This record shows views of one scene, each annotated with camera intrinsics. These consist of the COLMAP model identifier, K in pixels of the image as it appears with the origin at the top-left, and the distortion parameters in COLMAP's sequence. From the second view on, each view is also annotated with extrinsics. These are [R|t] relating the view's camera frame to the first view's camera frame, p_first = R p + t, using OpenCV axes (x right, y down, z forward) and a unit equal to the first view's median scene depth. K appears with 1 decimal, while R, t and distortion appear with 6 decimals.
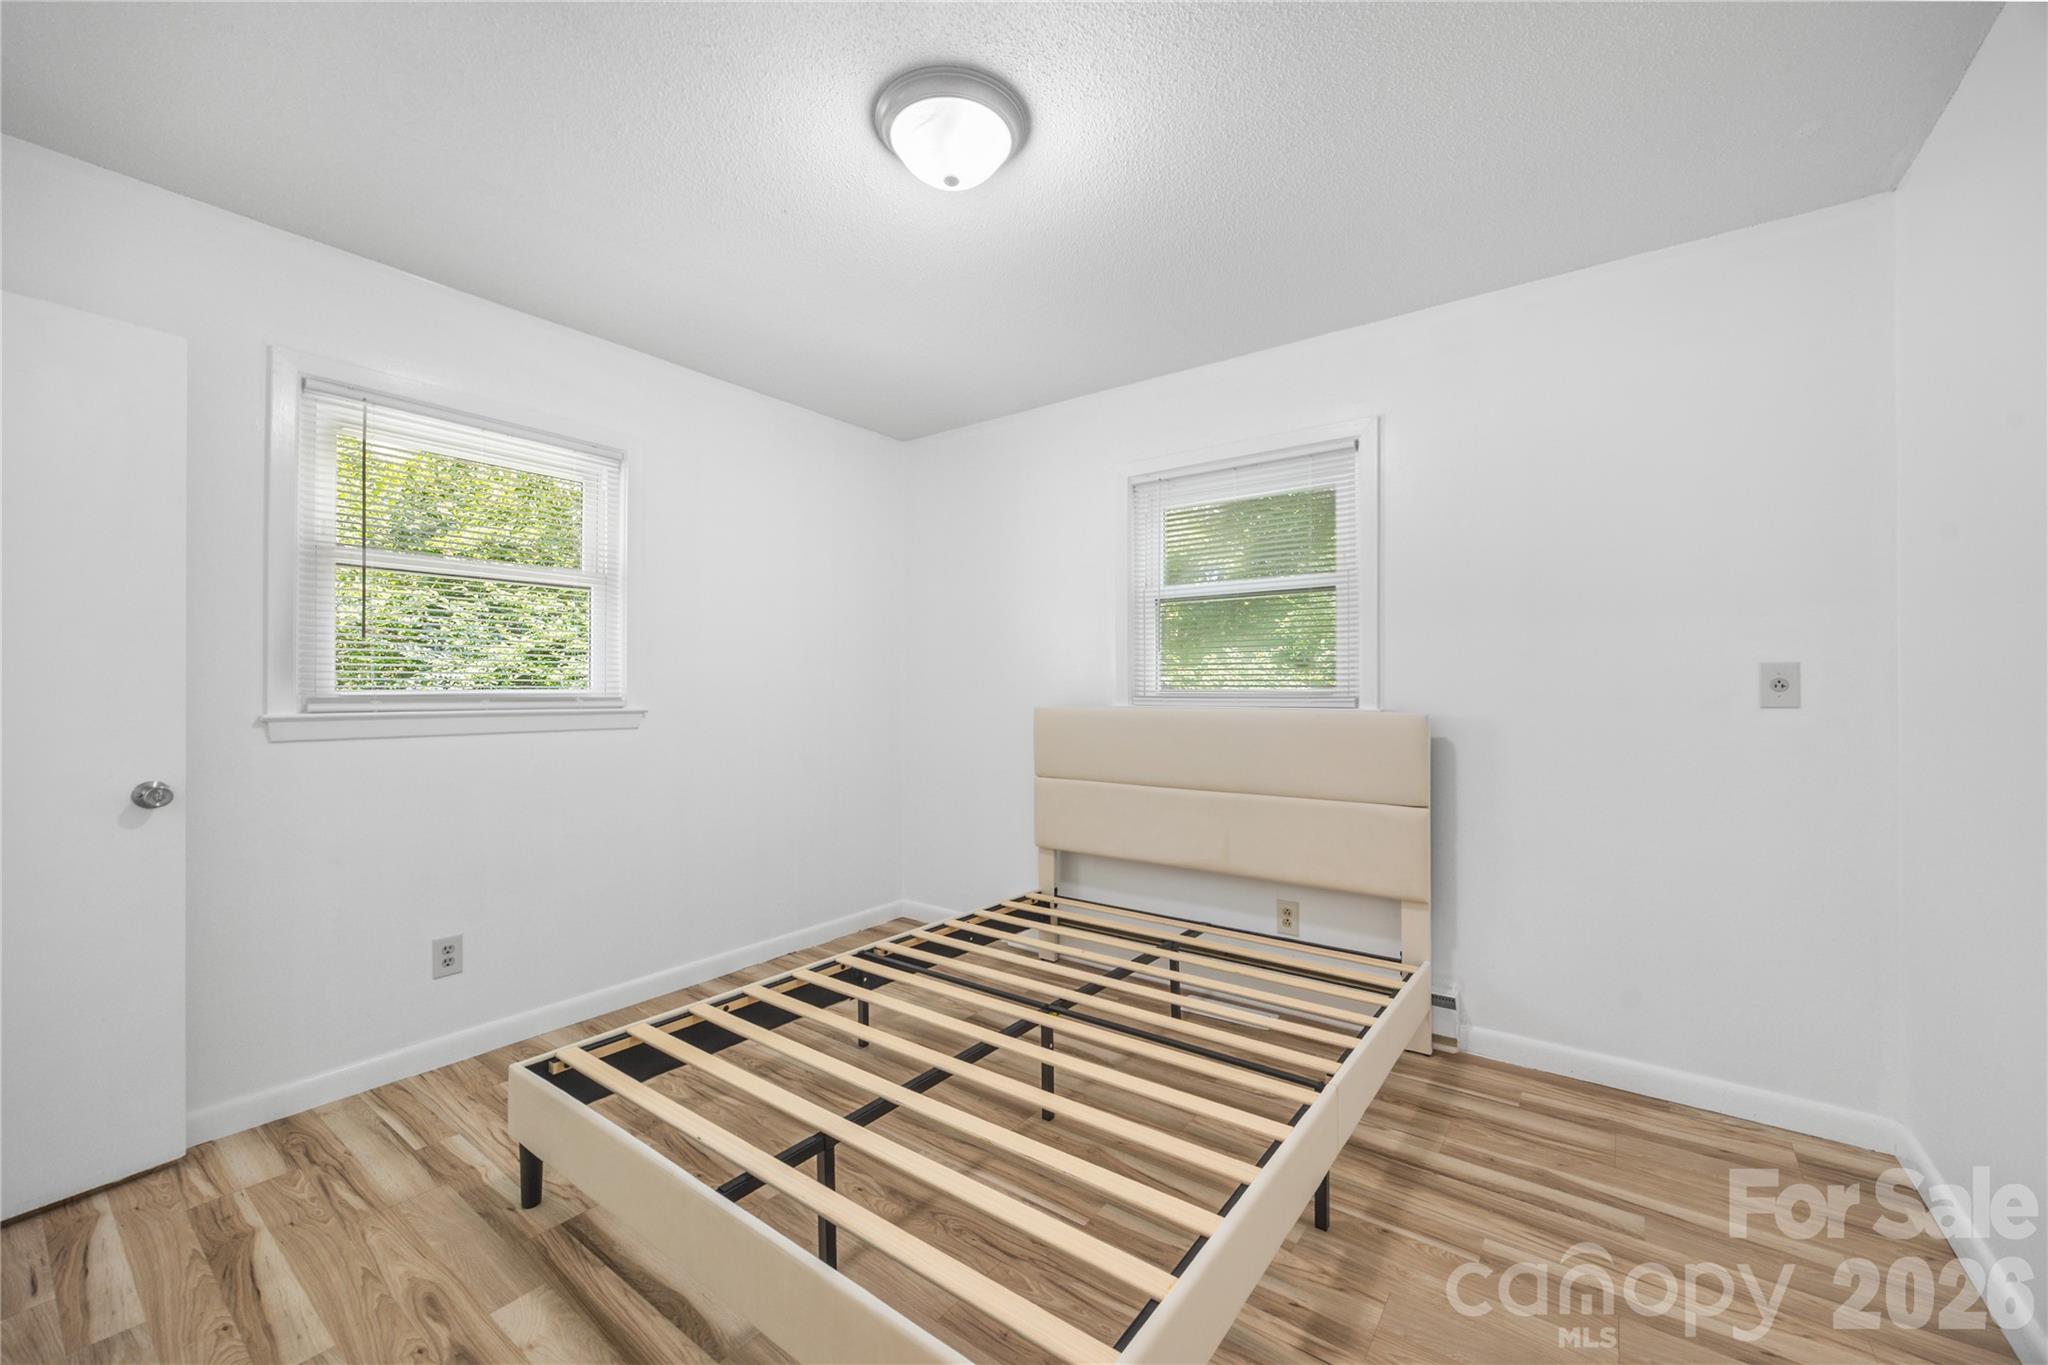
lens RADIAL K [[830.2, 0, 1034.0], [0, 830.2, 657.3], [0, 0, 1]] dist [0.035625, -0.000027]
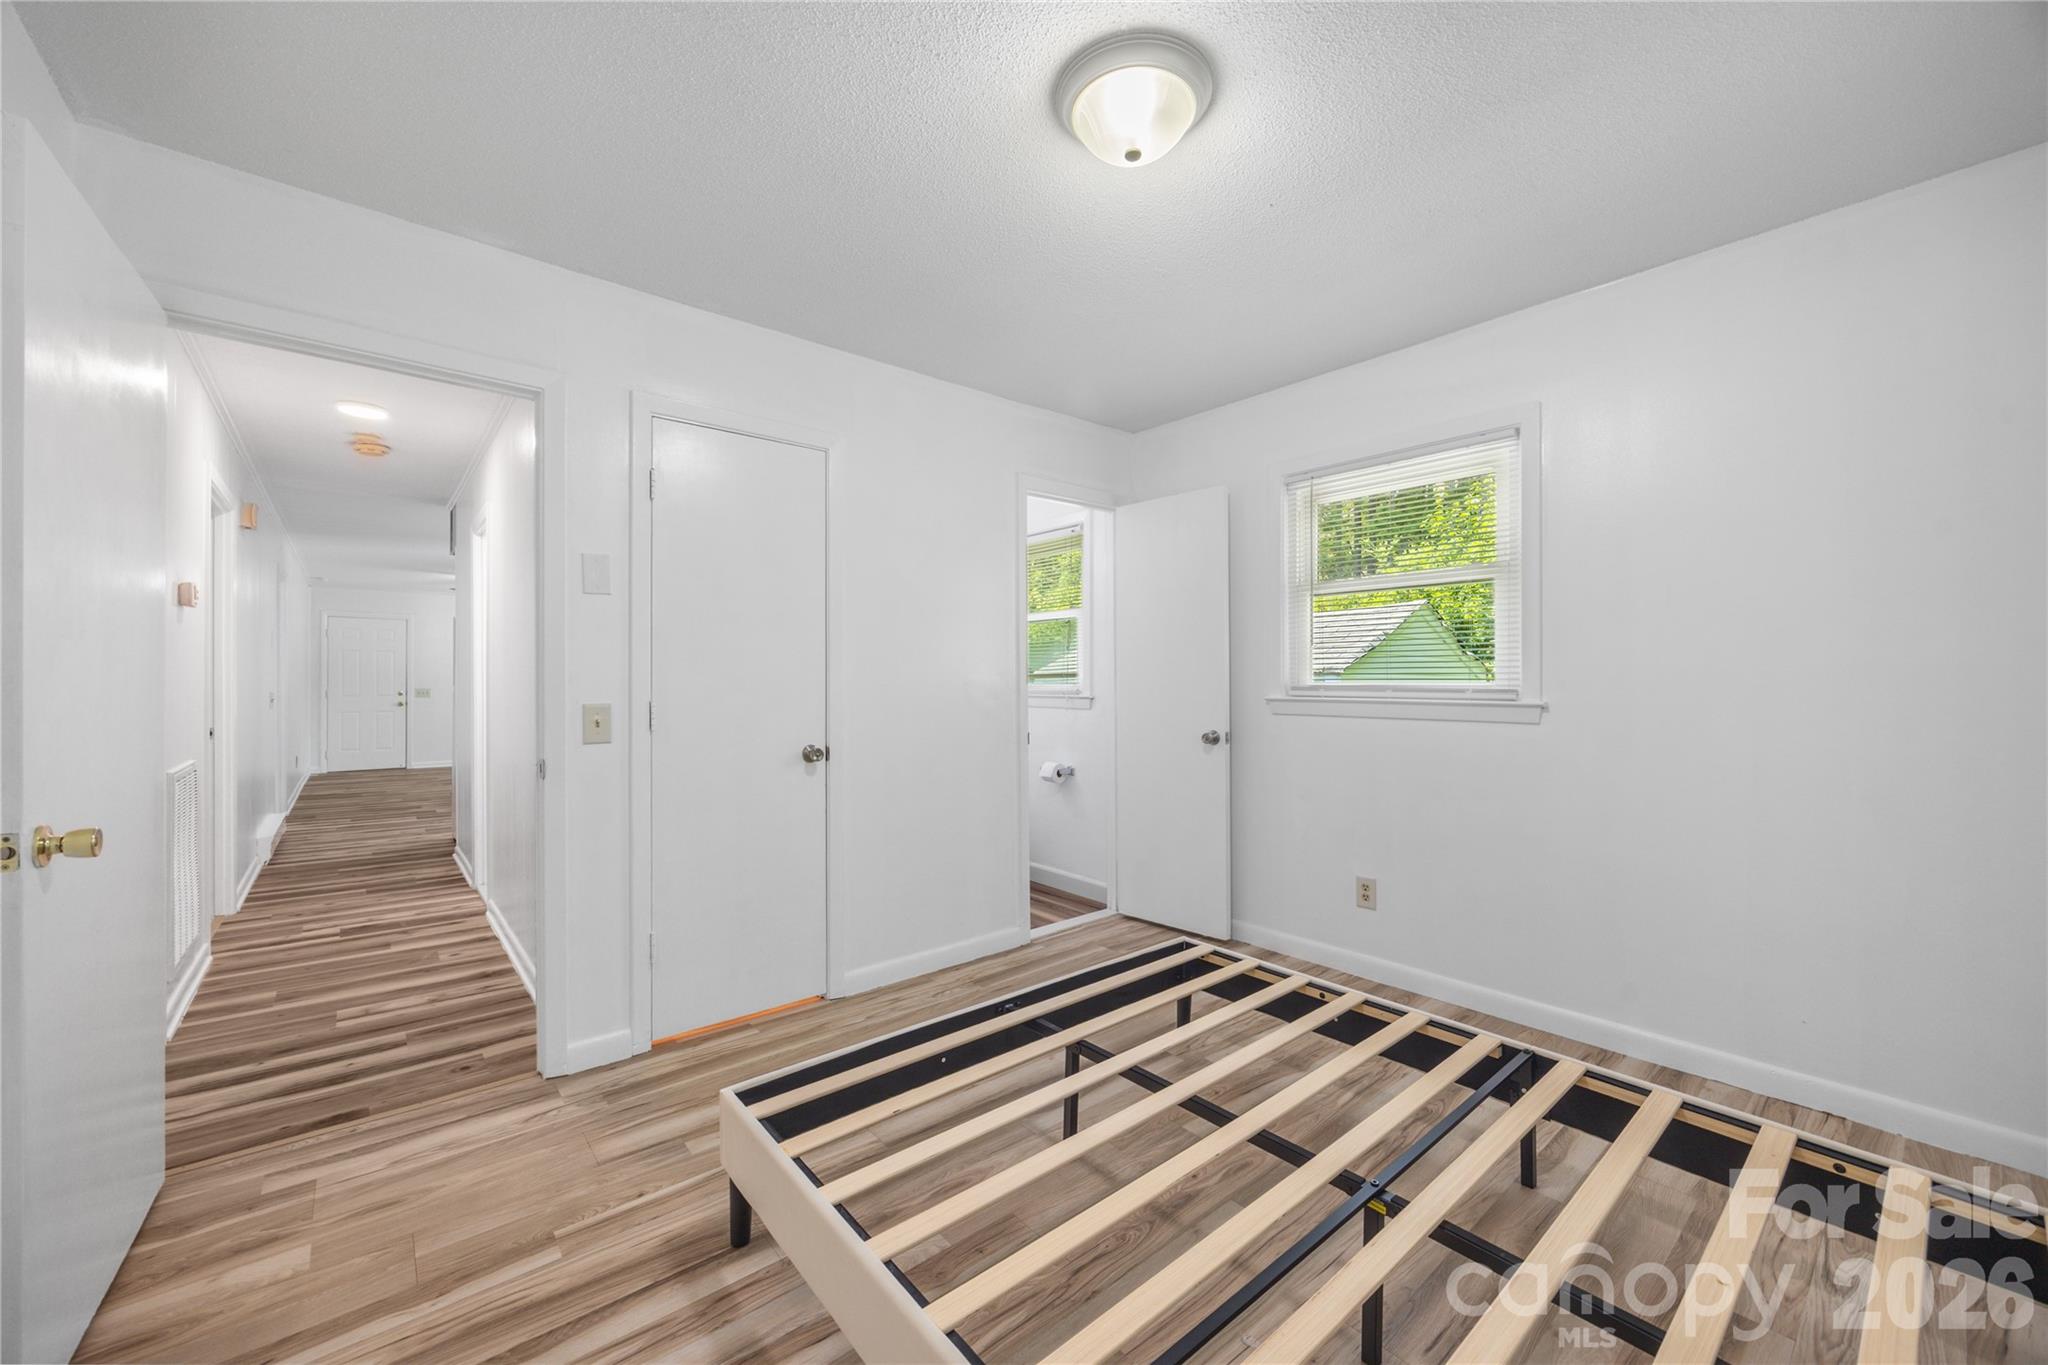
lens RADIAL K [[797.7, 0, 1024.0], [0, 797.7, 682.5], [0, 0, 1]] dist [-0.001474, -0.000205]
pose [[-0.244453, -0.002615, -0.969658, 0.629506], [0.030744, 0.999473, -0.010446, 0.039027], [0.969174, -0.032365, -0.244244, 0.866534]]
